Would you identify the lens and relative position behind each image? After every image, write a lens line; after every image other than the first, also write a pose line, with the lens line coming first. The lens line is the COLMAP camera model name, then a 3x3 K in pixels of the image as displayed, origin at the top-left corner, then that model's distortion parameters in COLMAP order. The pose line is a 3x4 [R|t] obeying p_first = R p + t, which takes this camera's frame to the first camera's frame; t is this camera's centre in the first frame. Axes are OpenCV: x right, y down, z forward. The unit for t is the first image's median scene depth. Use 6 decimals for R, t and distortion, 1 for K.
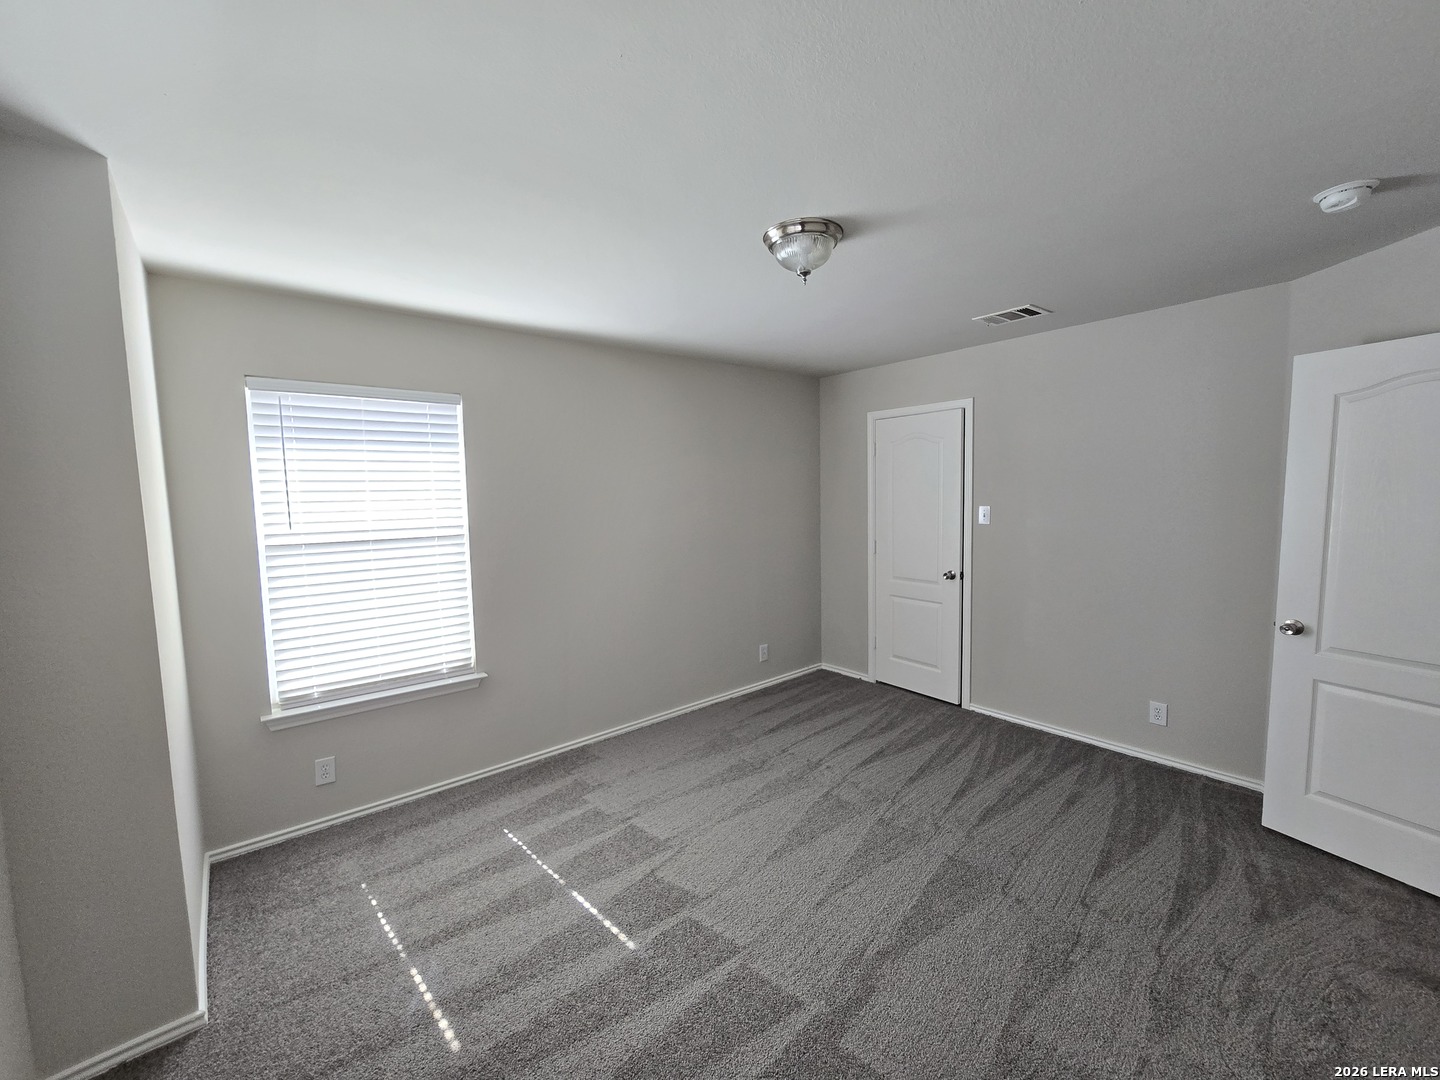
lens RADIAL K [[588.7, 0, 723.5], [0, 588.7, 540.7], [0, 0, 1]] dist [-0.011563, 0.004355]
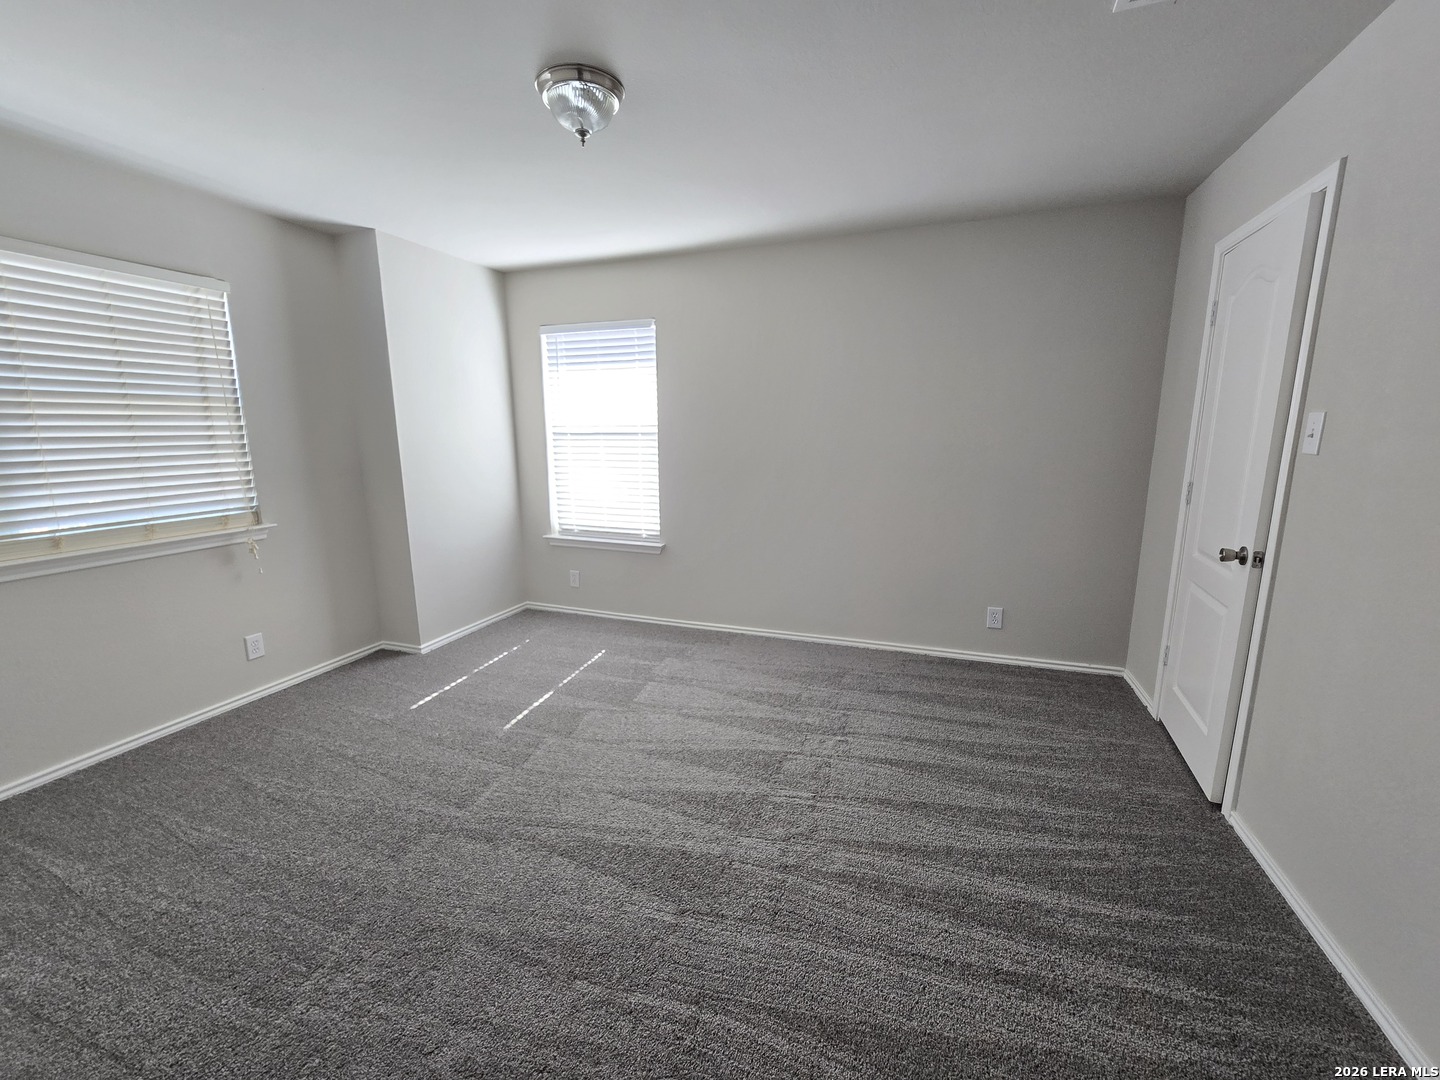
lens RADIAL K [[588.7, 0, 723.5], [0, 588.7, 540.7], [0, 0, 1]] dist [-0.011563, 0.004355]
pose [[0.507028, 0.179689, -0.842991, 0.749157], [-0.083447, 0.983667, 0.159484, 0.004427], [0.857880, -0.010518, 0.513742, 0.471432]]
